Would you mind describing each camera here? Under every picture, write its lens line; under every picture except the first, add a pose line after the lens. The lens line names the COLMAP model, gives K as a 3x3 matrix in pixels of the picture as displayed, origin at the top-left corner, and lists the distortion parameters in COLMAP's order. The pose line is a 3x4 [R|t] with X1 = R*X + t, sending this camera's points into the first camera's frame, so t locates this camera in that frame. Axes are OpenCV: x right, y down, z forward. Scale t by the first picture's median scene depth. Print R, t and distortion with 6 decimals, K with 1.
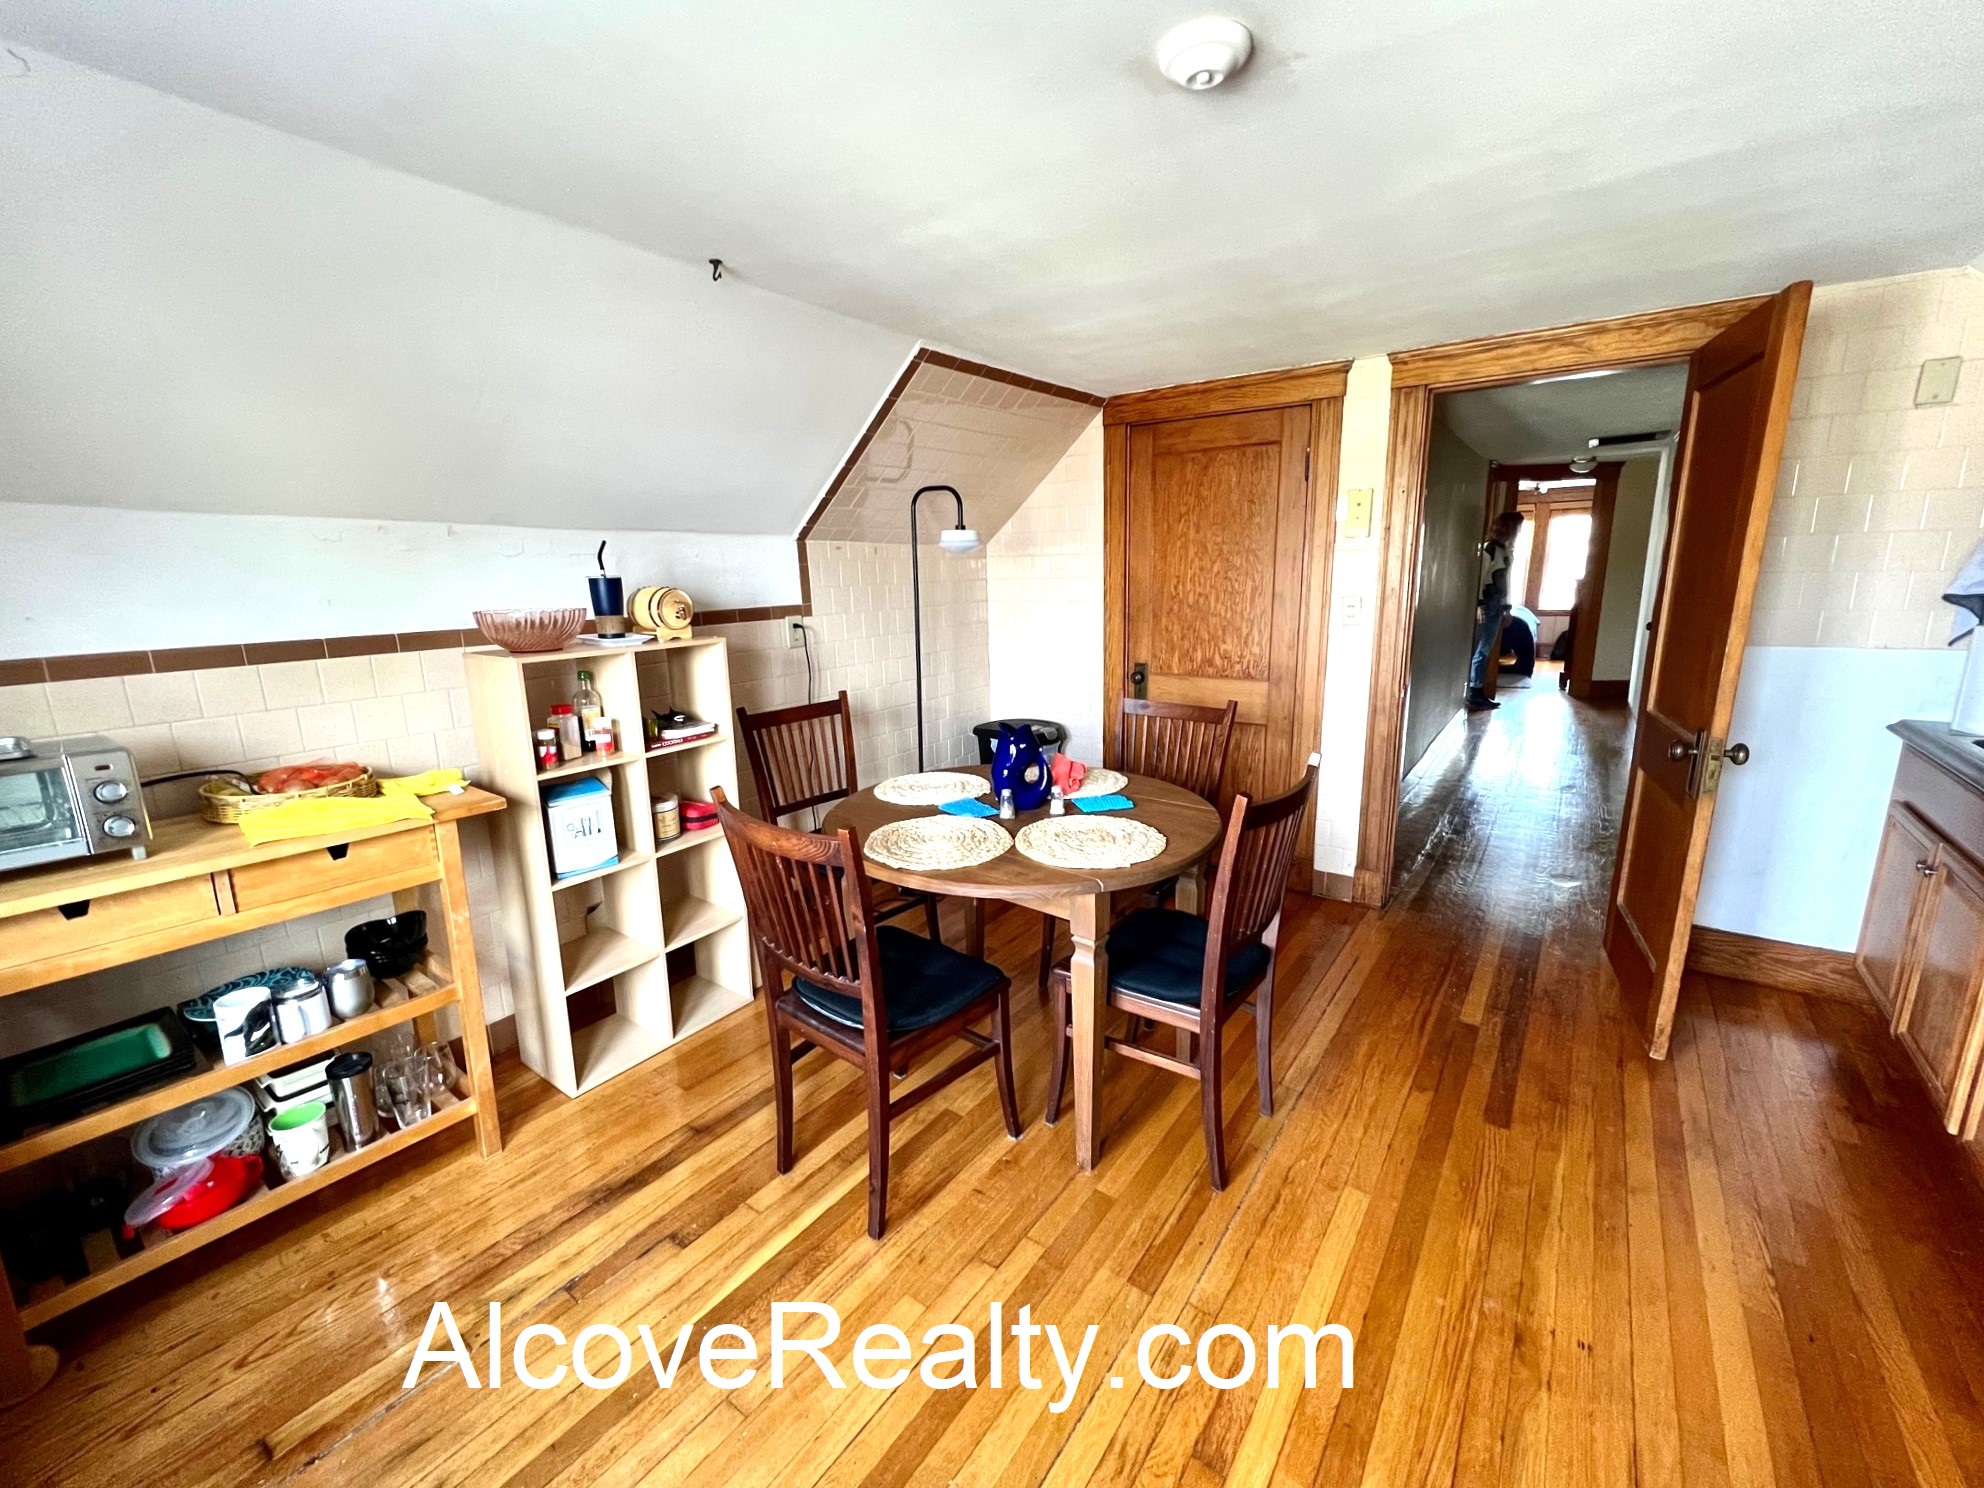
lens RADIAL K [[812.3, 0, 992.0], [0, 812.3, 744.0], [0, 0, 1]] dist [0.011674, 0.000073]
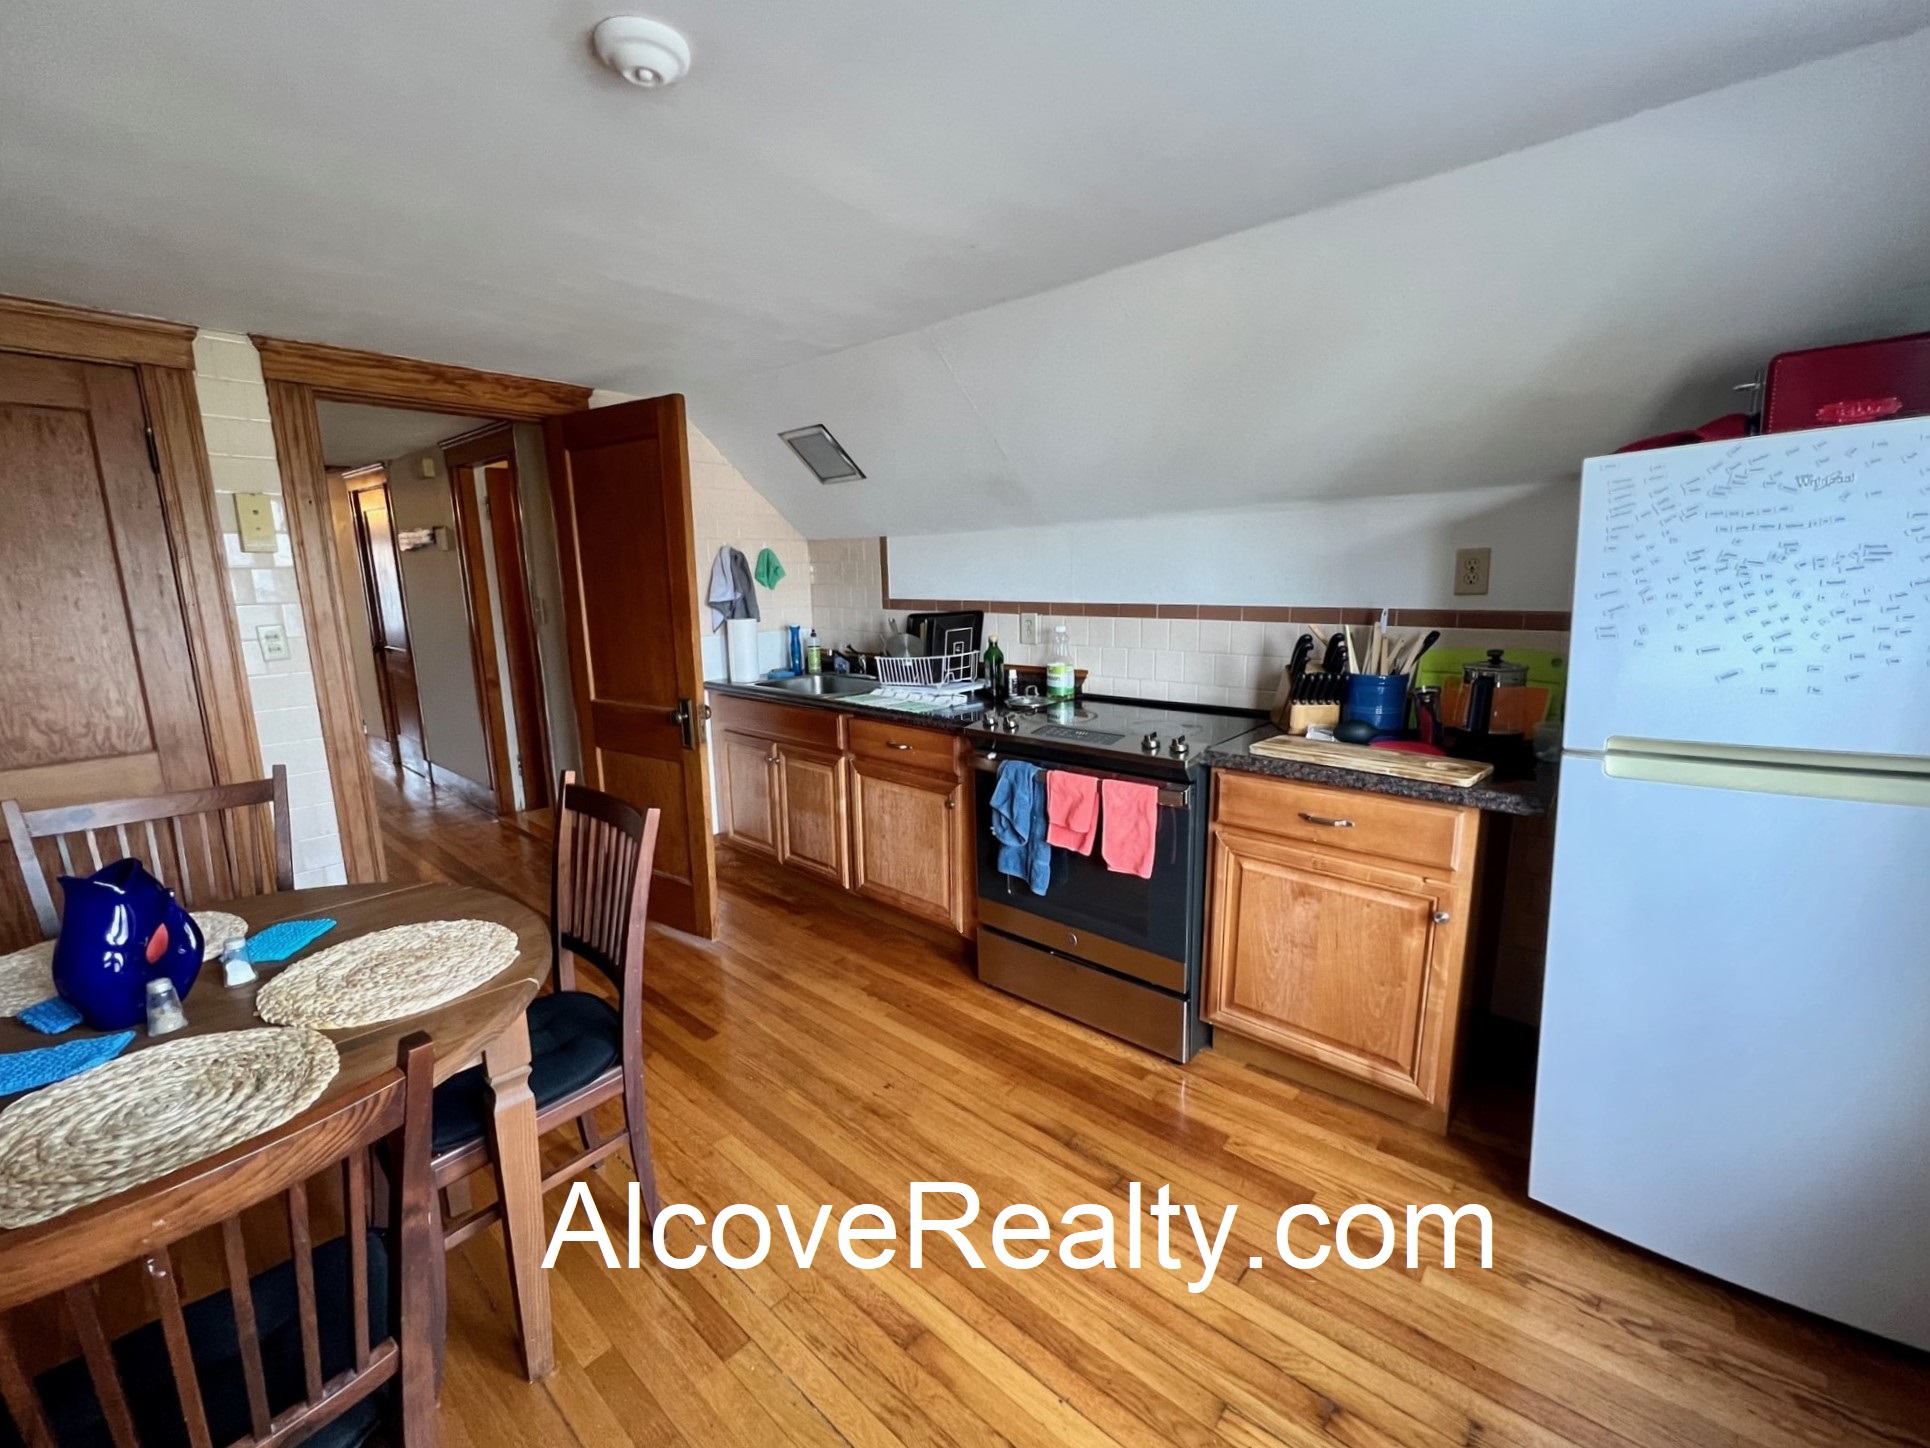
lens RADIAL K [[806.3, 0, 965.0], [0, 806.3, 724.0], [0, 0, 1]] dist [0.001671, 0.000604]
pose [[0.100227, -0.168022, 0.980675, -0.434379], [0.229662, 0.962928, 0.141509, -0.062688], [-0.968096, 0.211041, 0.135100, 0.369140]]
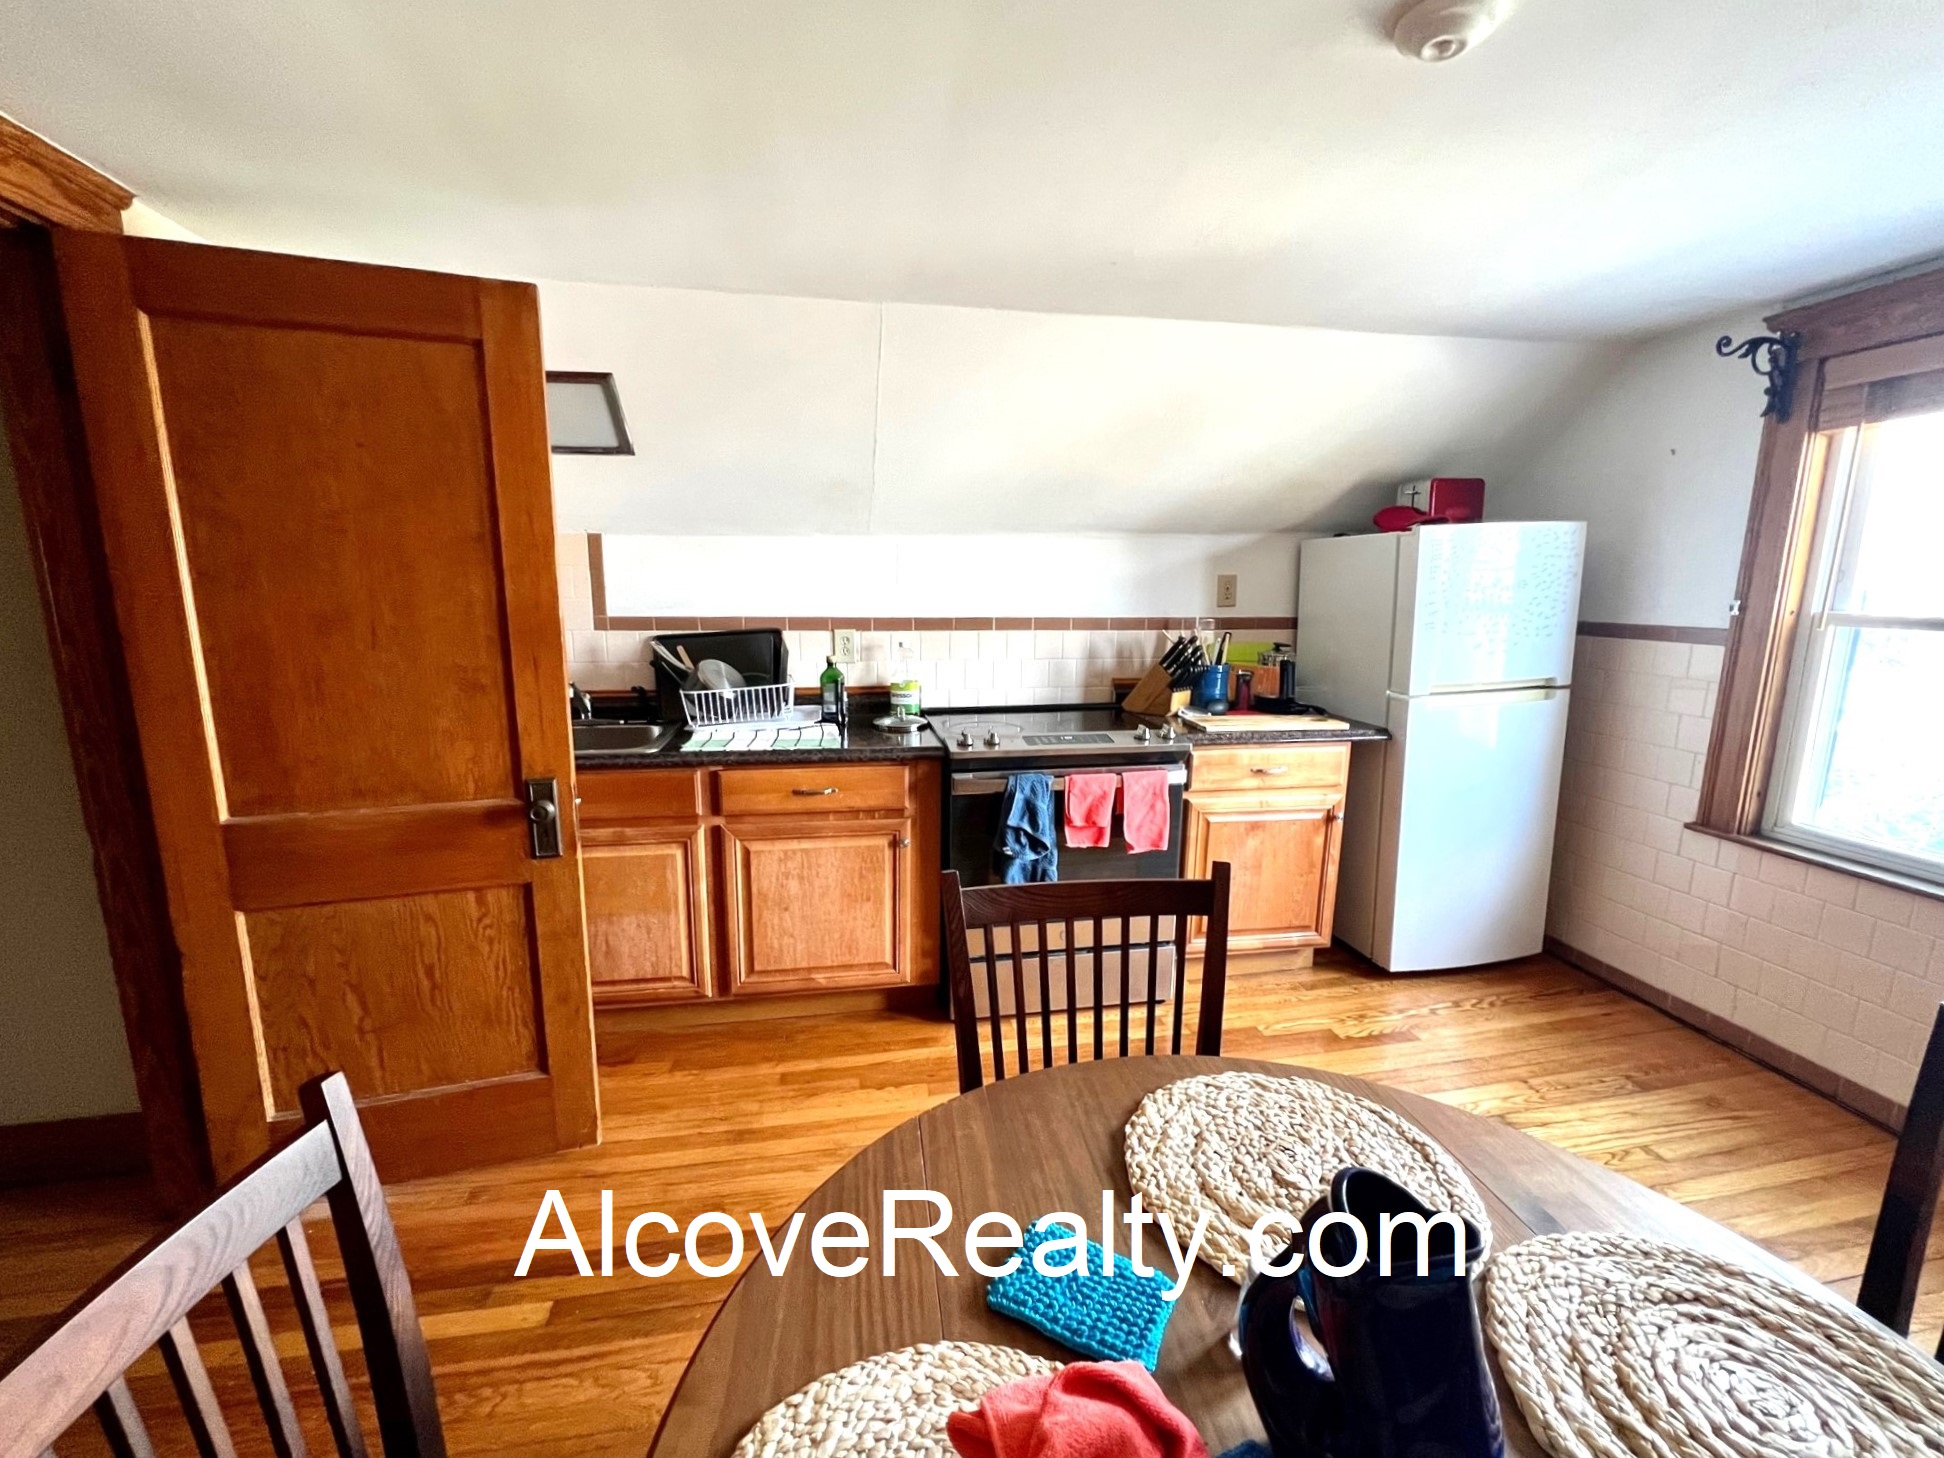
lens RADIAL K [[796.4, 0, 972.0], [0, 796.4, 729.0], [0, 0, 1]] dist [-0.001708, 0.000132]
pose [[-0.717398, -0.108326, 0.688190, -0.025492], [0.159836, 0.935894, 0.313935, -0.259481], [-0.678080, 0.335214, -0.654094, 1.230892]]
